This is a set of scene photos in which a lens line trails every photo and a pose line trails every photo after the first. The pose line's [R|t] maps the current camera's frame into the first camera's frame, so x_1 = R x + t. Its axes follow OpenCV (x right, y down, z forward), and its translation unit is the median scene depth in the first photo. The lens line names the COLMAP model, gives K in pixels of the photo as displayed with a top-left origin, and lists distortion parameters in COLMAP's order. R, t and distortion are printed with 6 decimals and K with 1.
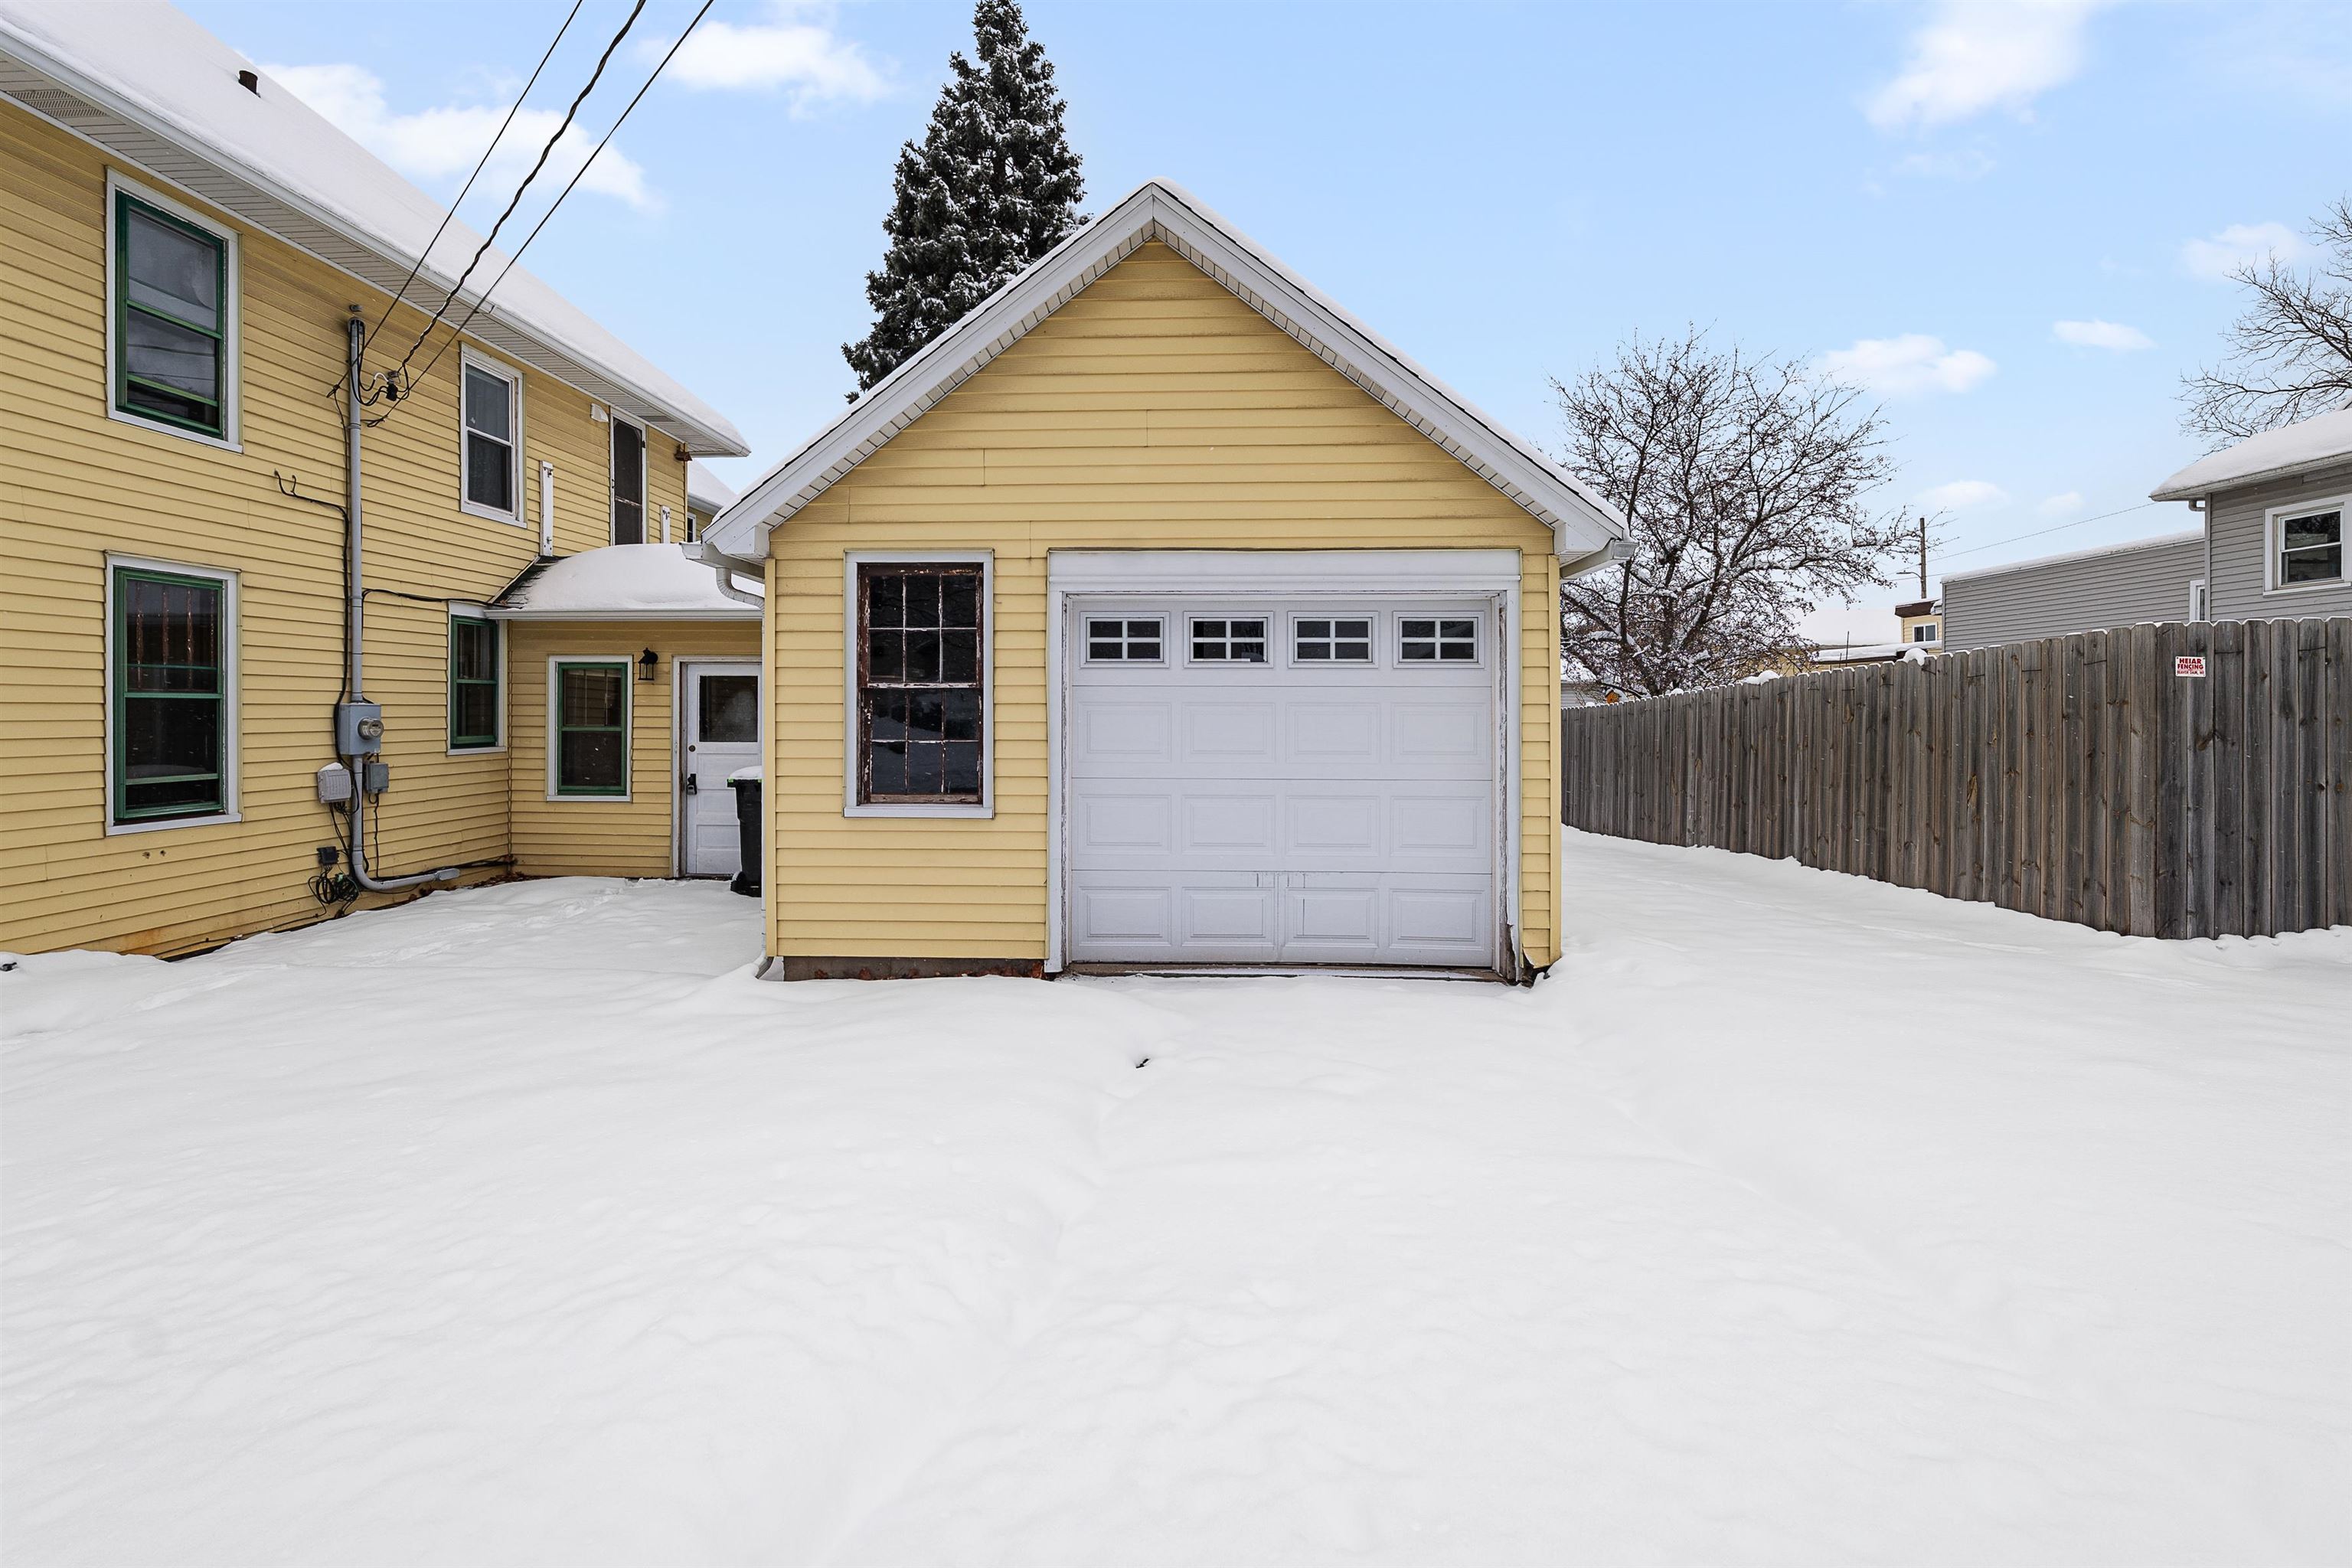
lens RADIAL K [[969.5, 0, 1156.2], [0, 969.5, 709.9], [0, 0, 1]] dist [-0.013175, 0.000068]
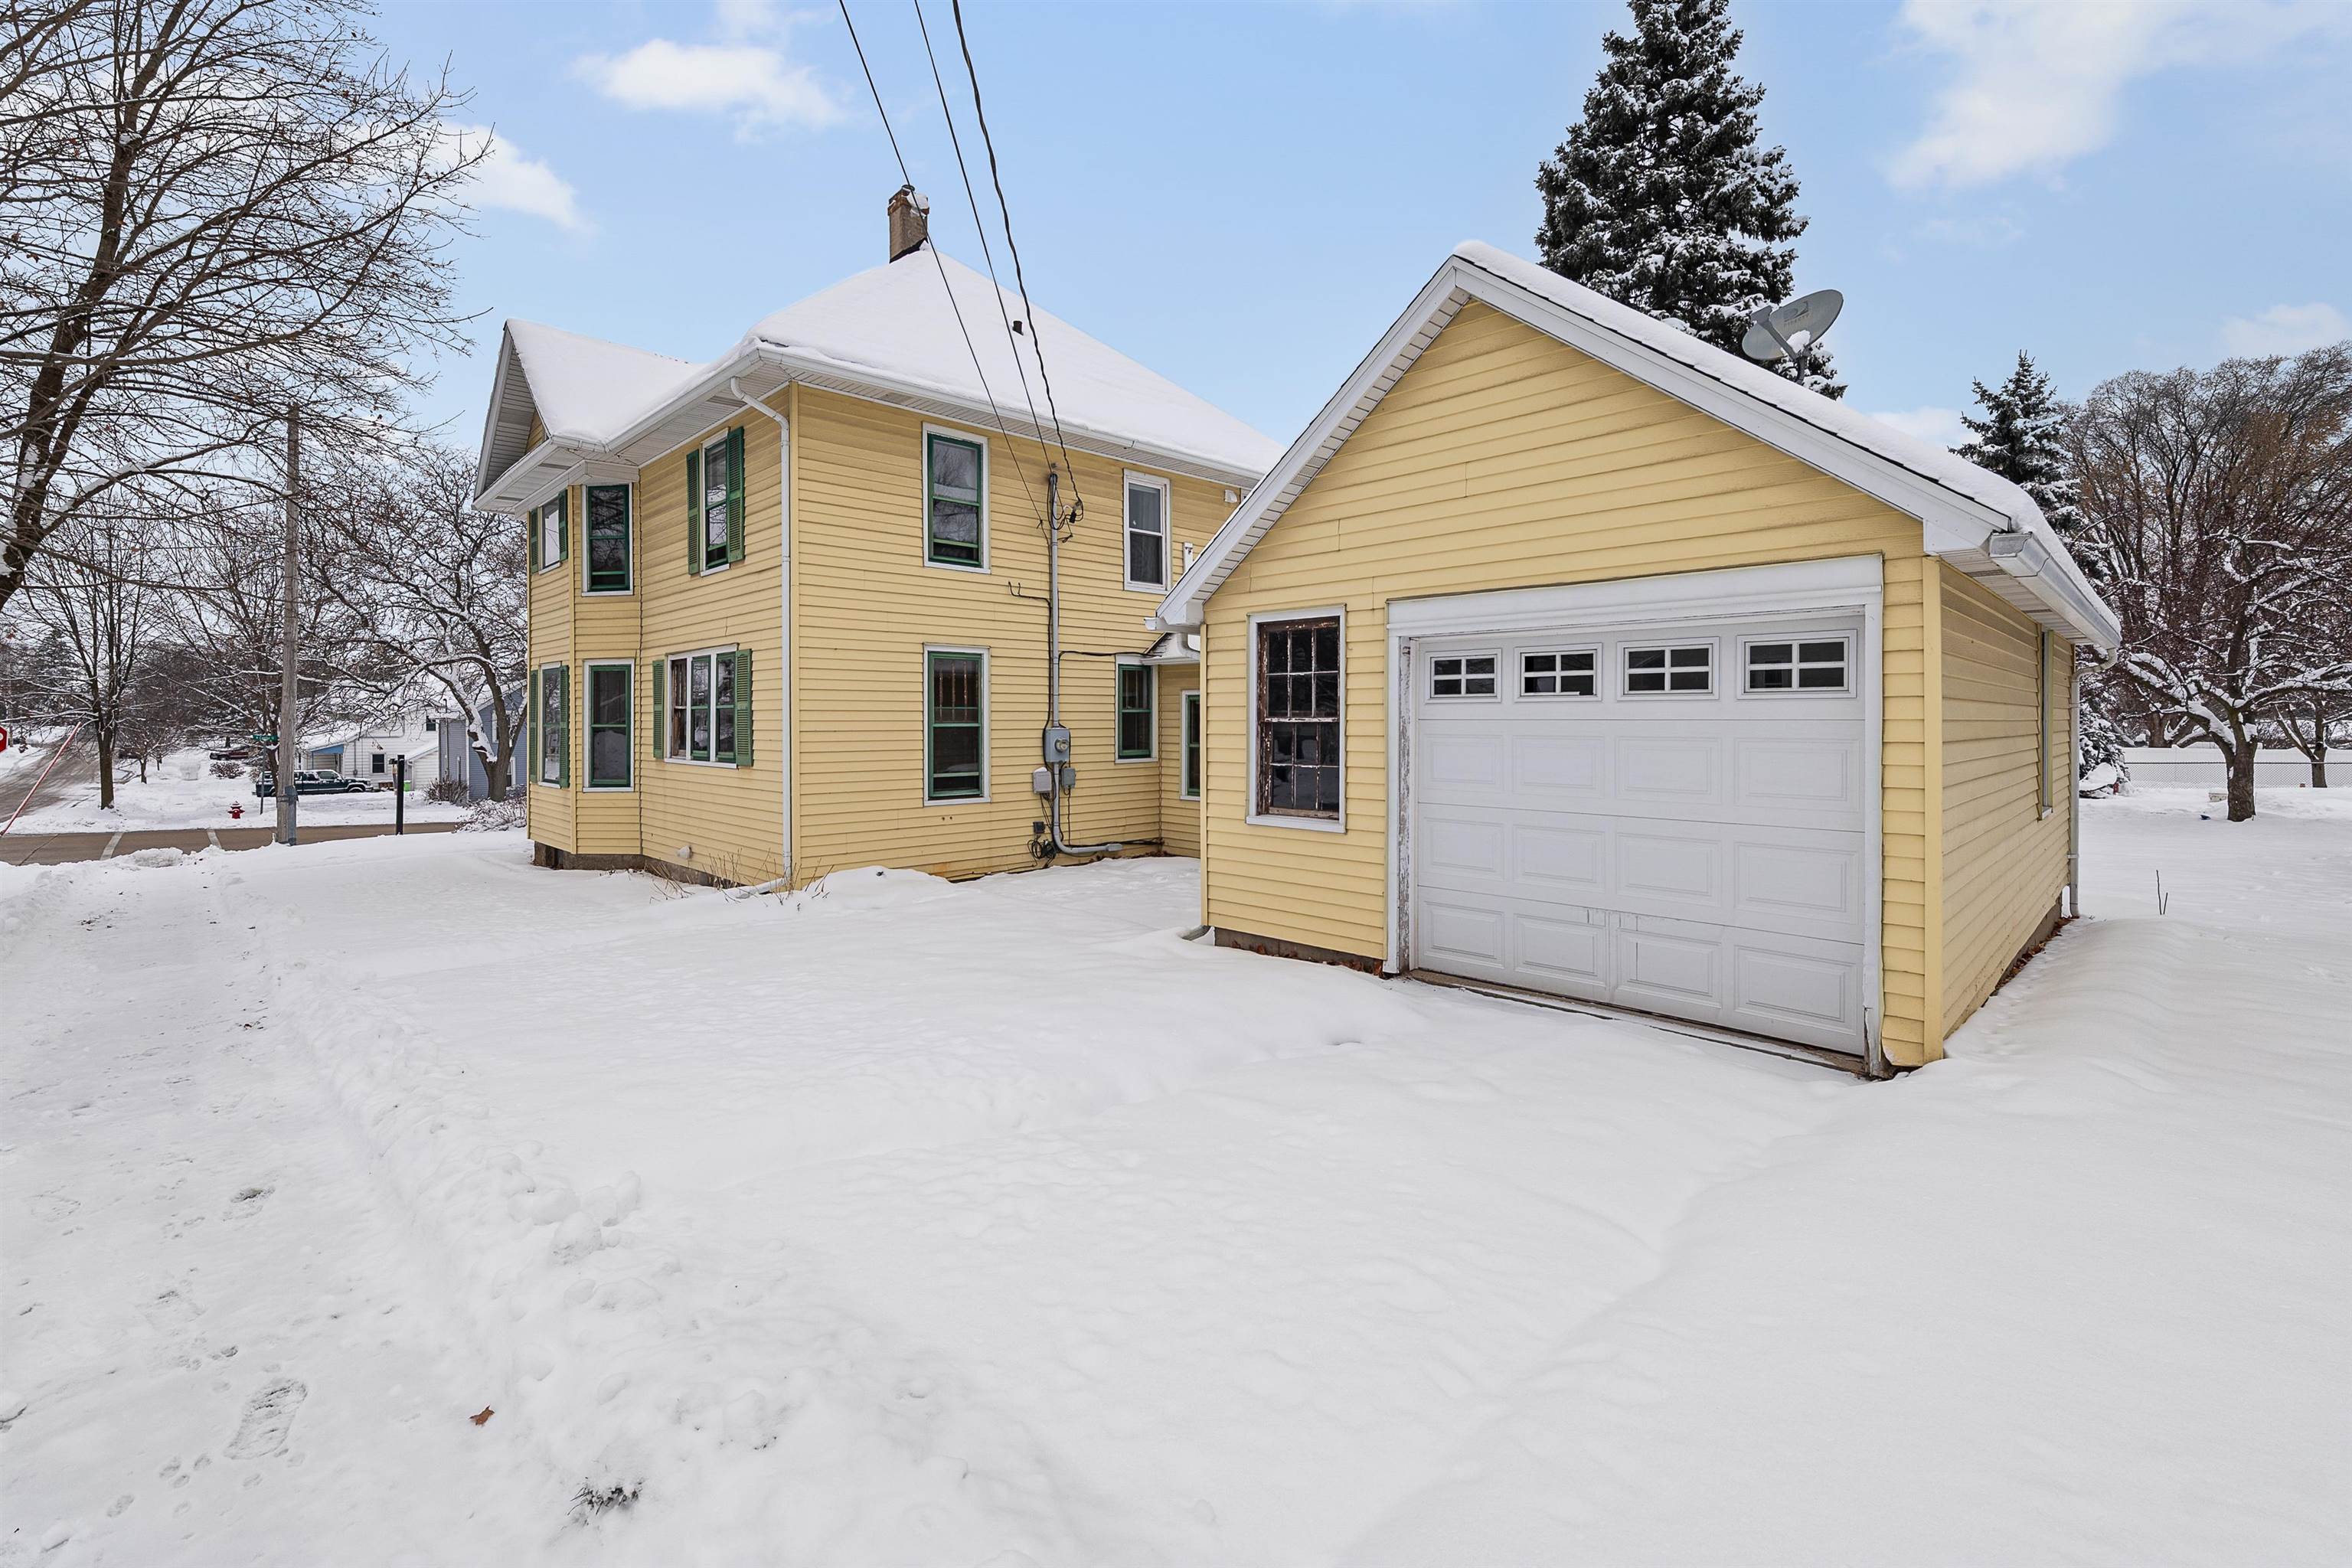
lens RADIAL K [[969.5, 0, 1149.7], [0, 969.5, 726.5], [0, 0, 1]] dist [-0.013175, 0.000068]
pose [[0.733330, 0.001471, -0.679872, 0.400714], [0.002433, 0.999986, 0.004788, -0.020792], [0.679869, -0.005166, 0.733315, -0.019624]]
